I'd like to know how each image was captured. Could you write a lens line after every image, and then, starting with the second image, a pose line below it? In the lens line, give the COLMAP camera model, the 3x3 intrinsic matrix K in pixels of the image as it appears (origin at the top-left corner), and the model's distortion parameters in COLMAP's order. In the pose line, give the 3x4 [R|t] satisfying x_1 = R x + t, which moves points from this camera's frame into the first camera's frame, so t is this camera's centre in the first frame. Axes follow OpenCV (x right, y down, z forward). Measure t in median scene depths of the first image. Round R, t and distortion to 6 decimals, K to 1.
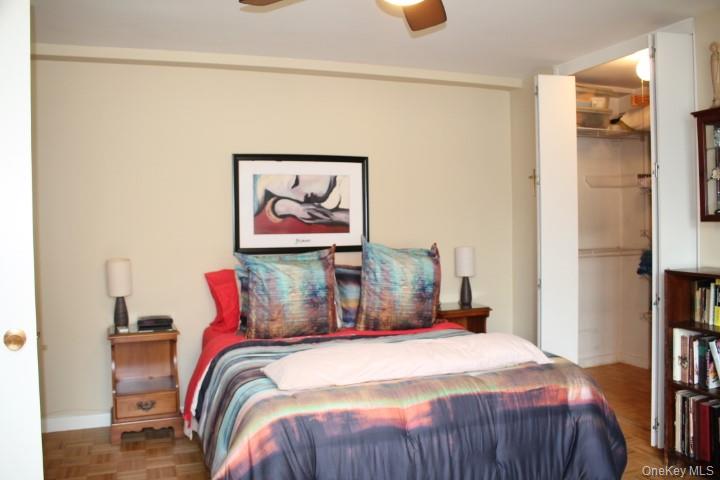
lens RADIAL K [[618.5, 0, 358.1], [0, 618.5, 238.6], [0, 0, 1]] dist [-0.088918, 0.021819]
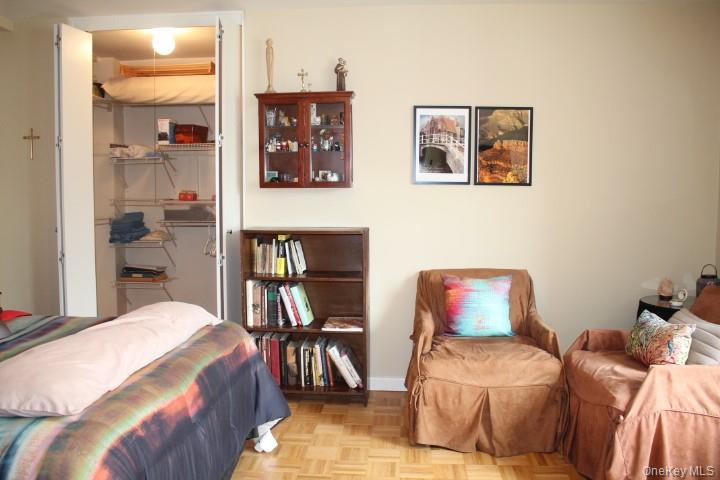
lens RADIAL K [[618.5, 0, 358.4], [0, 618.5, 239.4], [0, 0, 1]] dist [-0.088918, 0.021819]
pose [[0.405163, -0.050865, 0.912828, -0.463055], [0.018707, 0.998703, 0.047348, 0.018760], [-0.914053, -0.002107, 0.405590, 0.336613]]
